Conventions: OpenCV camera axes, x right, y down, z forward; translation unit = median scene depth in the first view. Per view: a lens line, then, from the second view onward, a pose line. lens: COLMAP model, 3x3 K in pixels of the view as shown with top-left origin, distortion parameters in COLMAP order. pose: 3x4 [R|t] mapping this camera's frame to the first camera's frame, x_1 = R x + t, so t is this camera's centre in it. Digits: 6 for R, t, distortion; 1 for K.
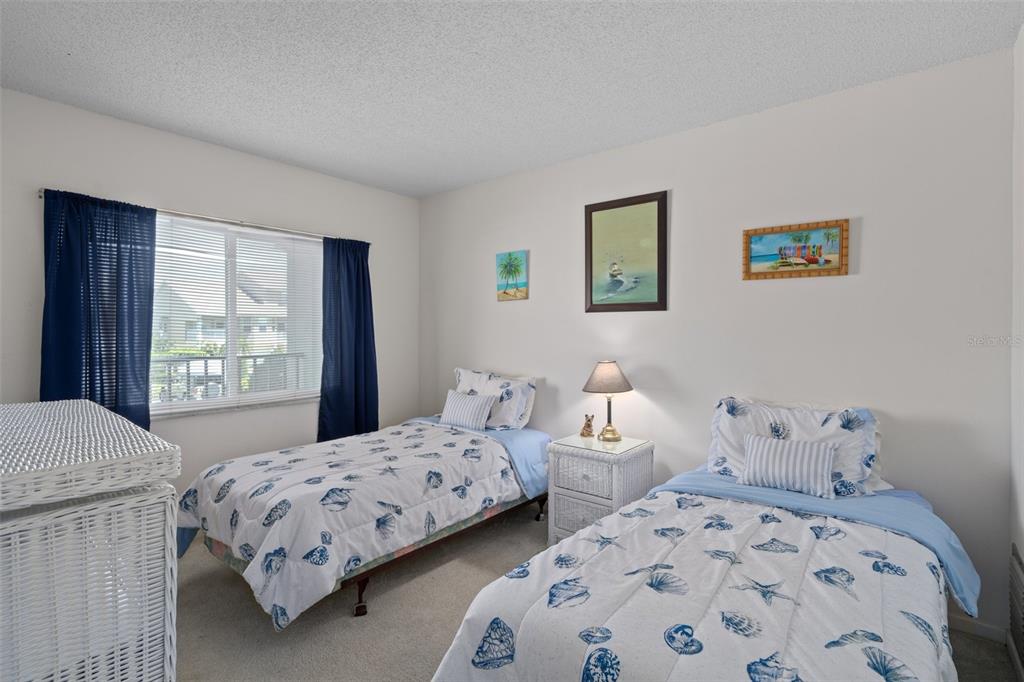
lens RADIAL K [[487.4, 0, 516.9], [0, 487.4, 336.3], [0, 0, 1]] dist [-0.000891, -0.000159]
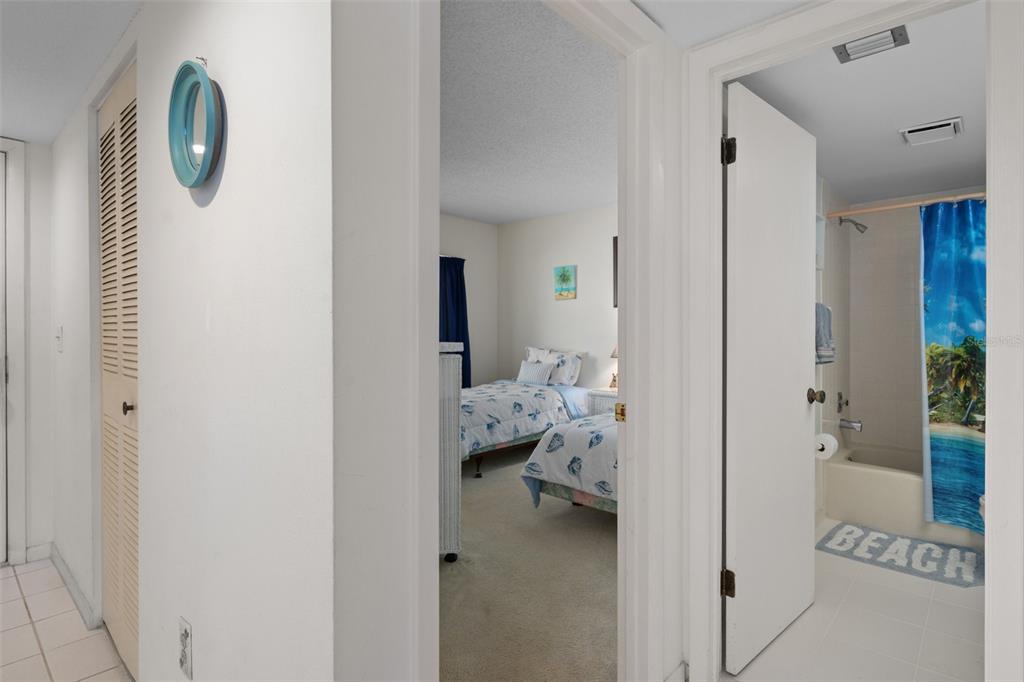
lens RADIAL K [[513.2, 0, 575.9], [0, 513.2, 336.8], [0, 0, 1]] dist [-0.001302, -0.000445]
pose [[0.999992, -0.002257, 0.003192, 0.021575], [0.002265, 0.999995, -0.002356, 0.053266], [-0.003187, 0.002363, 0.999992, -0.690262]]
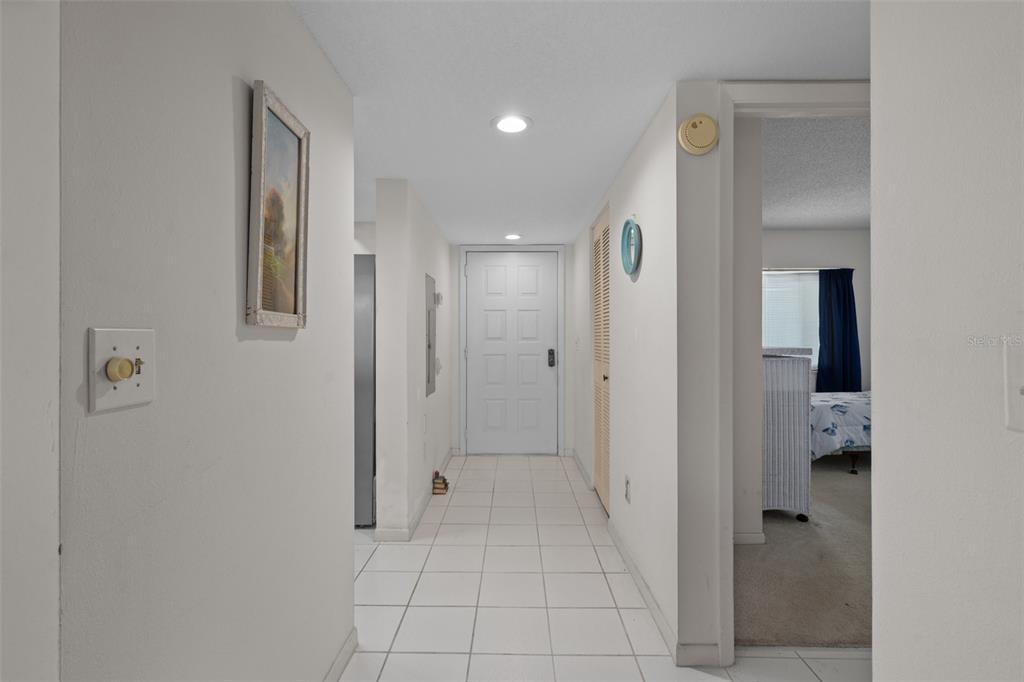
lens RADIAL K [[468.2, 0, 507.1], [0, 468.2, 338.6], [0, 0, 1]] dist [-0.002241, 0.000149]
pose [[0.611923, -0.006442, -0.790891, 0.241093], [-0.003463, 0.999935, -0.010825, 0.053455], [0.790909, 0.009363, 0.611862, -0.961046]]
